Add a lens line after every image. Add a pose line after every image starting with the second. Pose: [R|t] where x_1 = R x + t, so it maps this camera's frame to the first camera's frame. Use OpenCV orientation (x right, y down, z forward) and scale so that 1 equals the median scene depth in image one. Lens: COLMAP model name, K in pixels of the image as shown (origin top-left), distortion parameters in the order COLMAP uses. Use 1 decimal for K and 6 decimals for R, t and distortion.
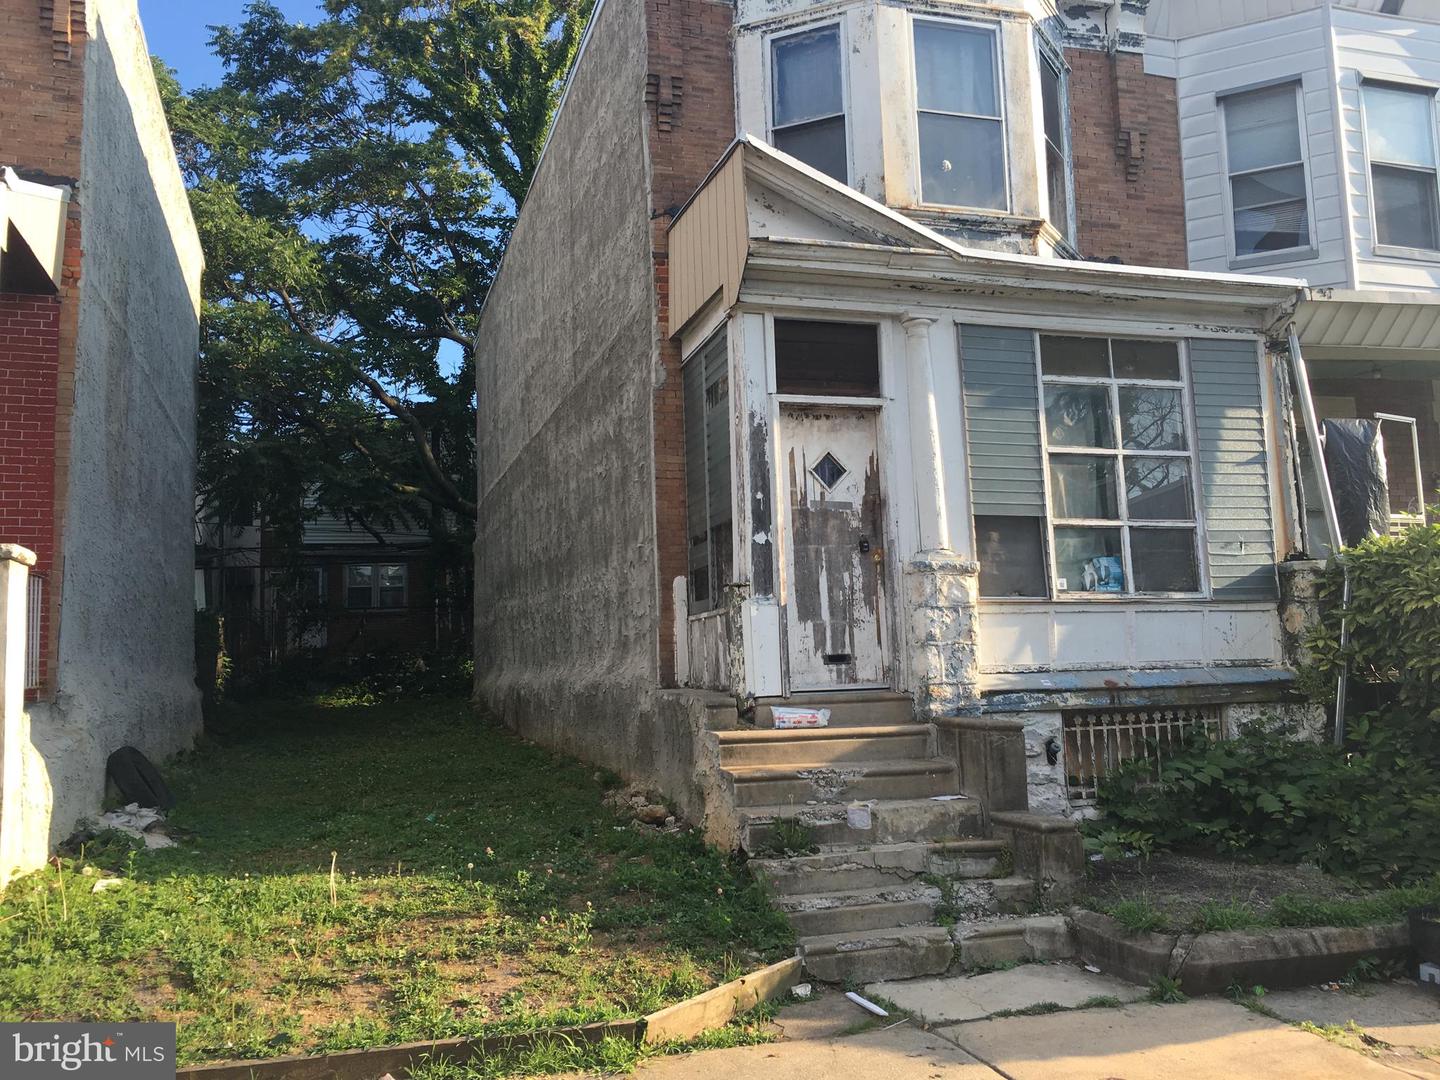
lens RADIAL K [[1202.2, 0, 709.8], [0, 1202.2, 550.1], [0, 0, 1]] dist [0.074651, -0.105356]
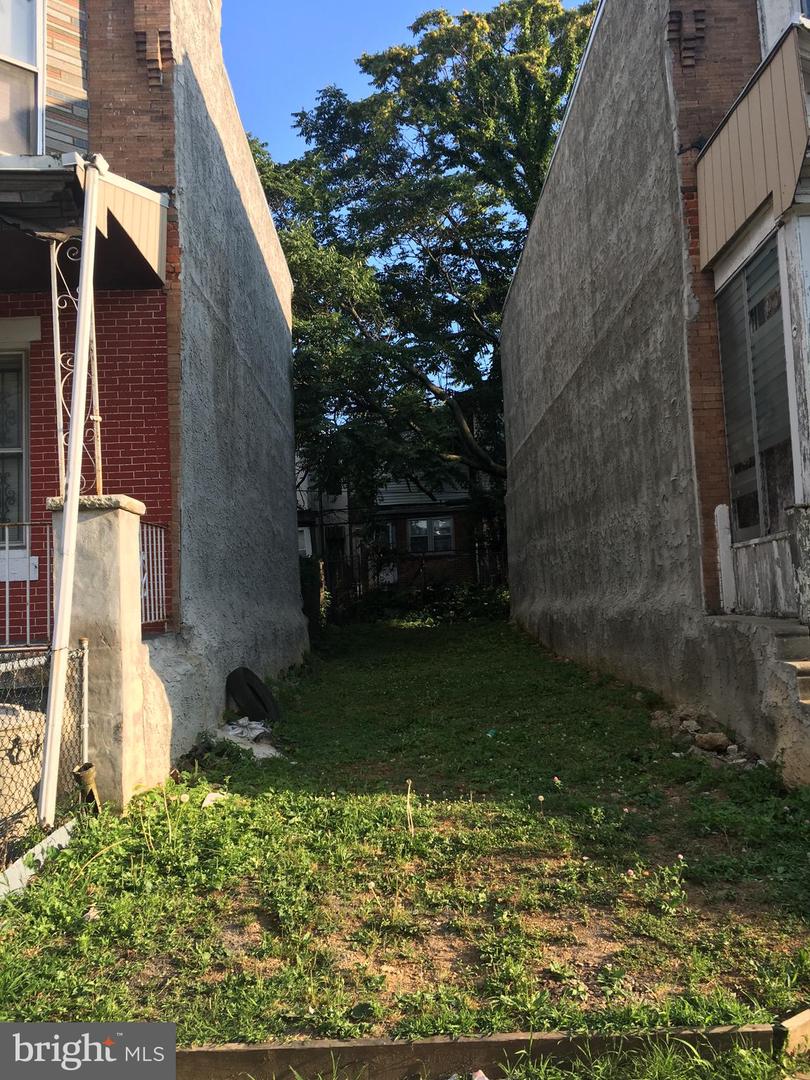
lens RADIAL K [[901.6, 0, 410.0], [0, 901.6, 586.8], [0, 0, 1]] dist [0.074651, -0.105356]
pose [[0.957117, -0.021438, -0.288908, -0.055930], [0.046707, 0.995631, 0.080853, 0.016452], [0.285913, -0.090880, 0.953937, 0.188911]]
